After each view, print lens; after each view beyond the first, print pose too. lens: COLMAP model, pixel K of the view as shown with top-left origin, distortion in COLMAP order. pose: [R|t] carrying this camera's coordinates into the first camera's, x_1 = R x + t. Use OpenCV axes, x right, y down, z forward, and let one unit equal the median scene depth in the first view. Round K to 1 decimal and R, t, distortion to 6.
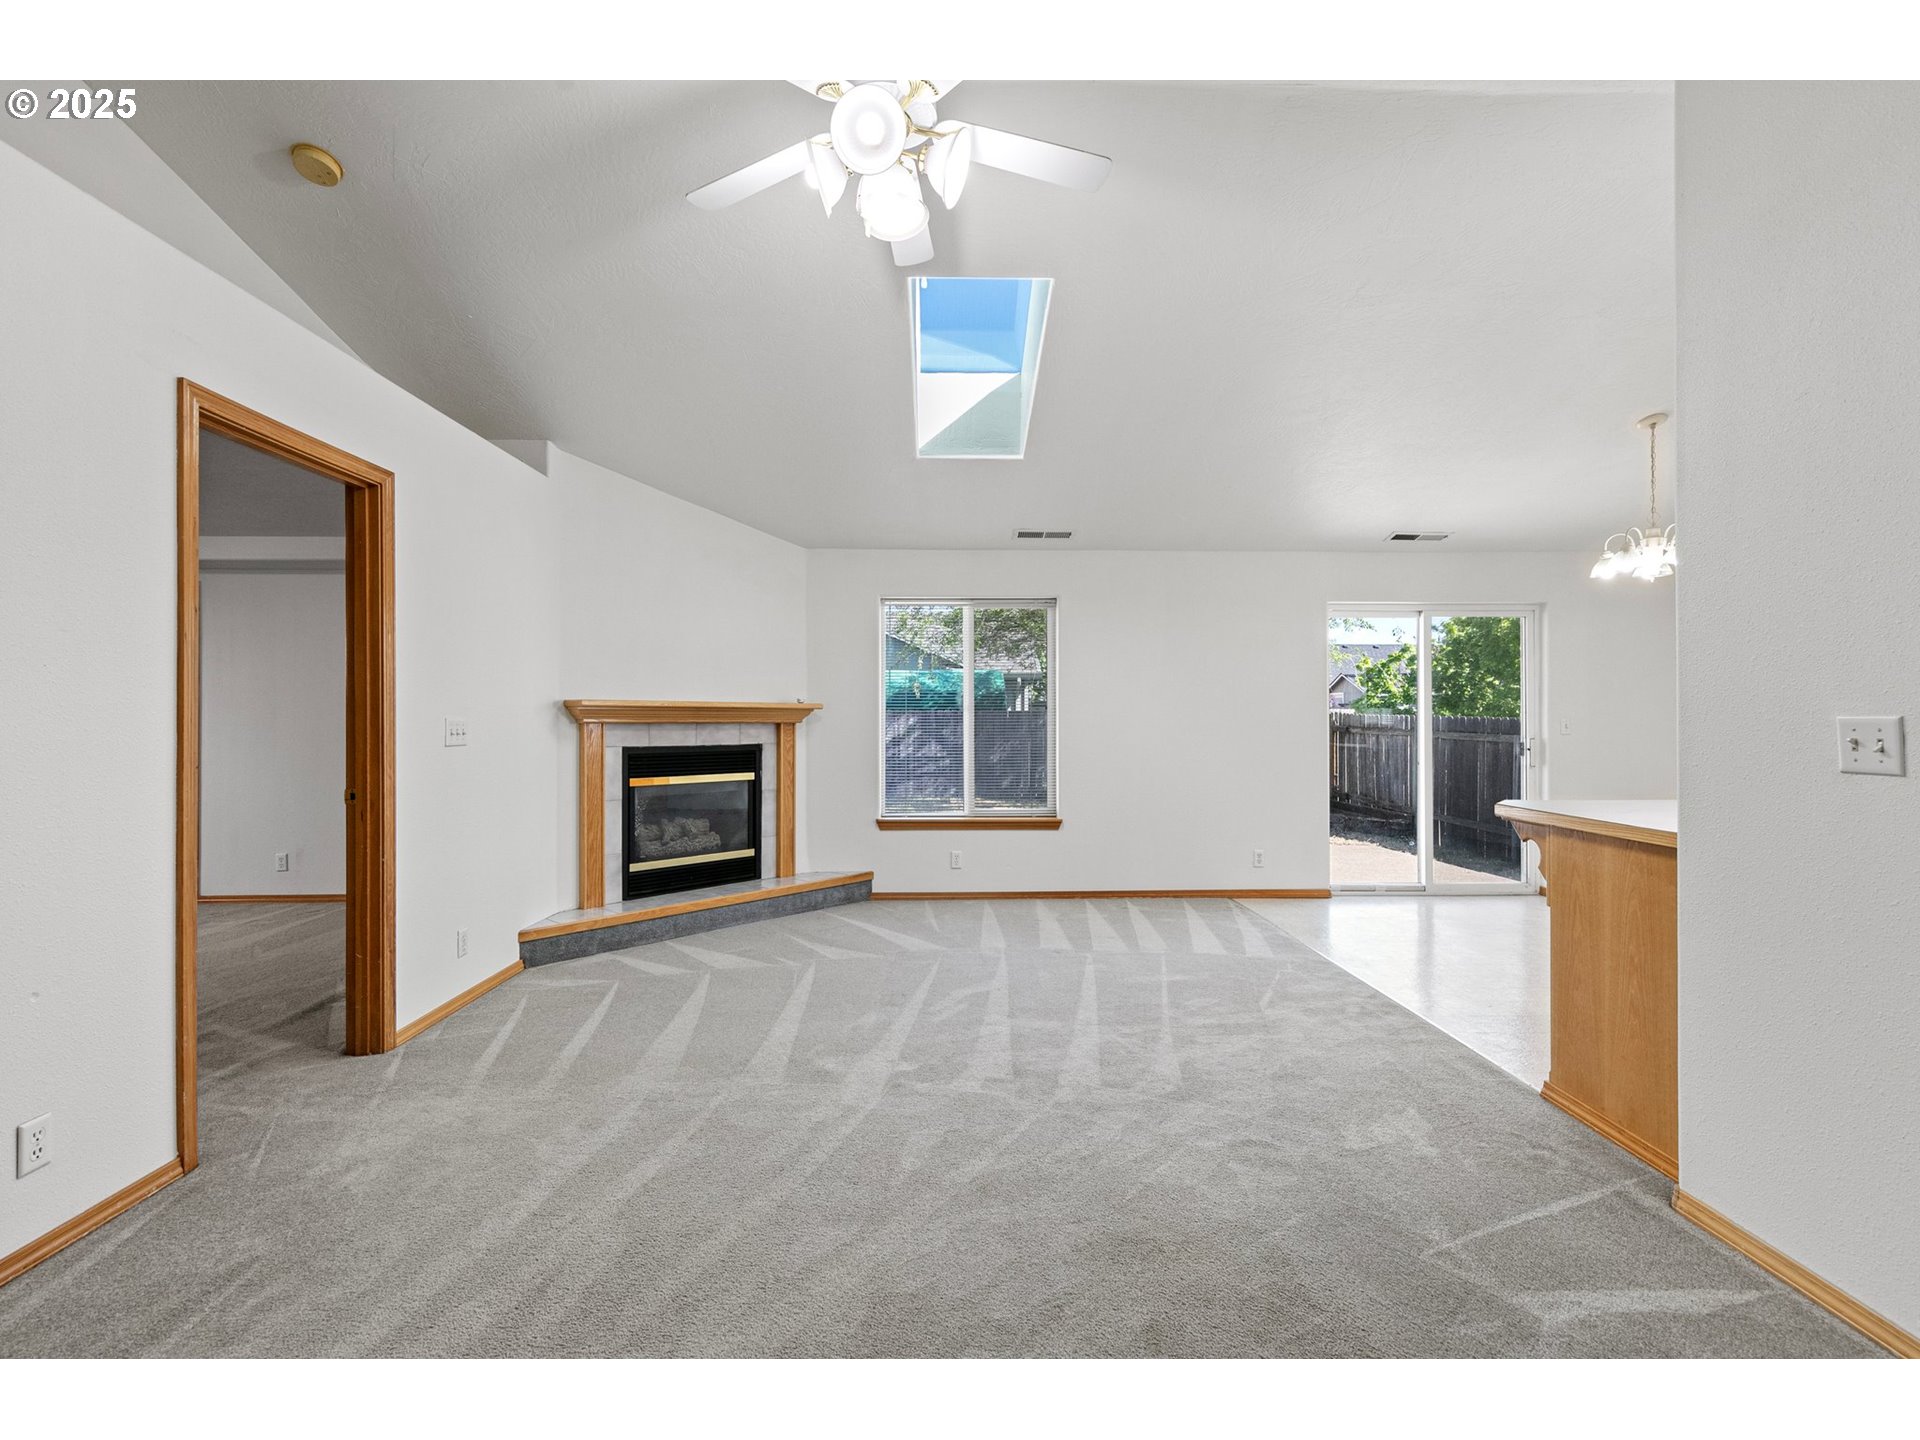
lens RADIAL K [[884.4, 0, 960.0], [0, 884.4, 720.0], [0, 0, 1]] dist [0.003470, -0.000022]
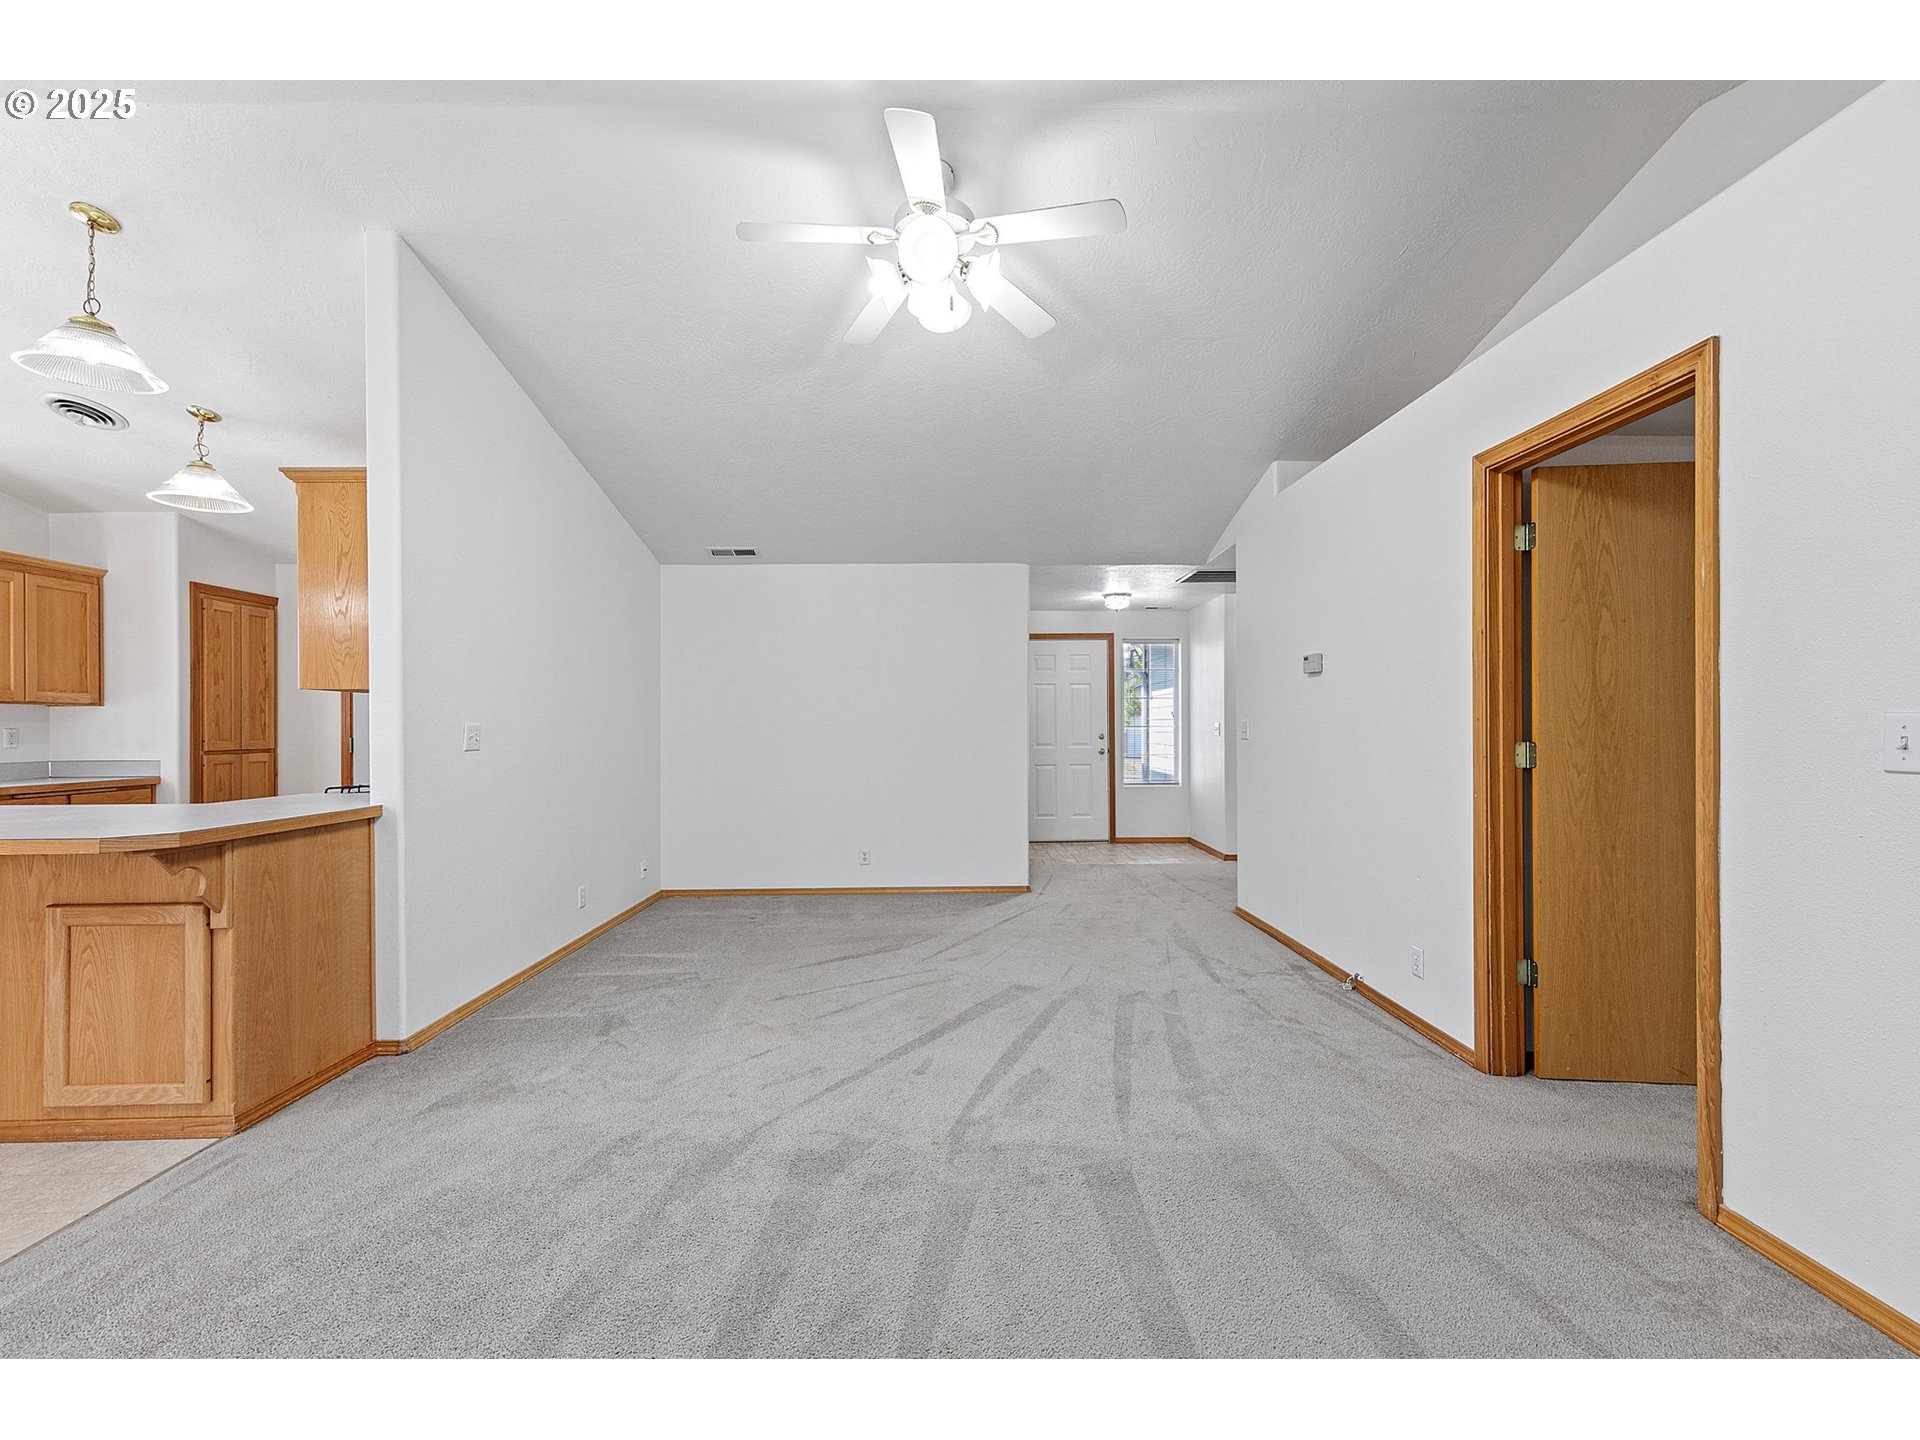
lens RADIAL K [[820.5, 0, 963.6], [0, 820.5, 724.2], [0, 0, 1]] dist [0.003575, 0.000168]
pose [[-0.999790, 0.003952, 0.020106, -0.065794], [0.004051, 0.999980, 0.004871, -0.001225], [-0.020086, 0.004951, -0.999786, 1.052253]]
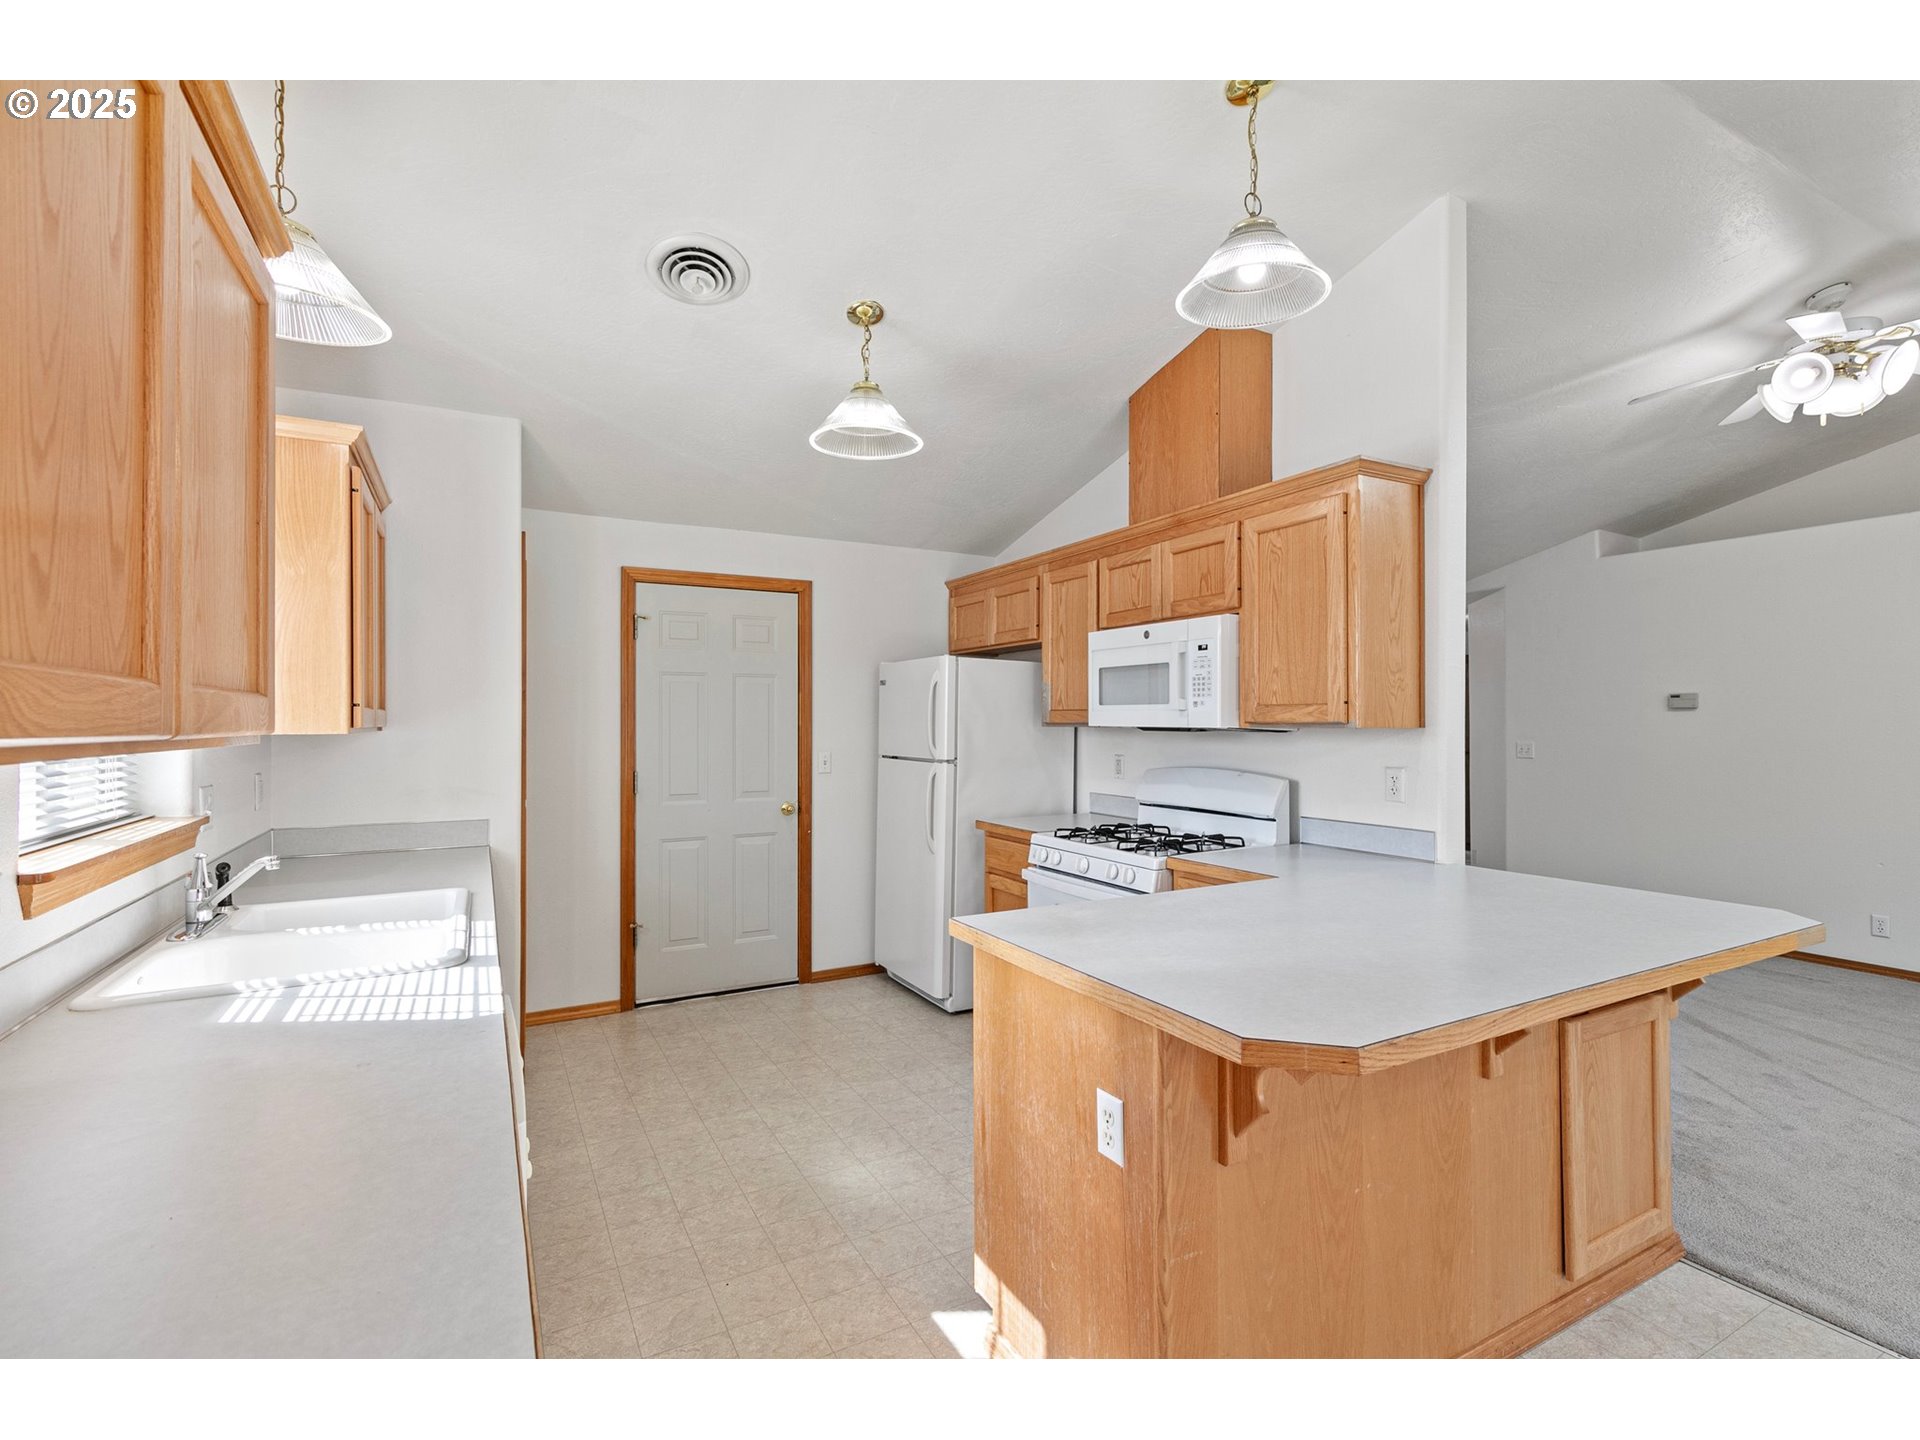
lens RADIAL K [[884.4, 0, 960.0], [0, 884.4, 720.0], [0, 0, 1]] dist [0.003470, -0.000022]
pose [[-0.895556, -0.001259, -0.444946, 0.912638], [-0.002398, 0.999995, 0.001997, -0.032647], [0.444942, 0.002855, -0.895555, 0.818604]]
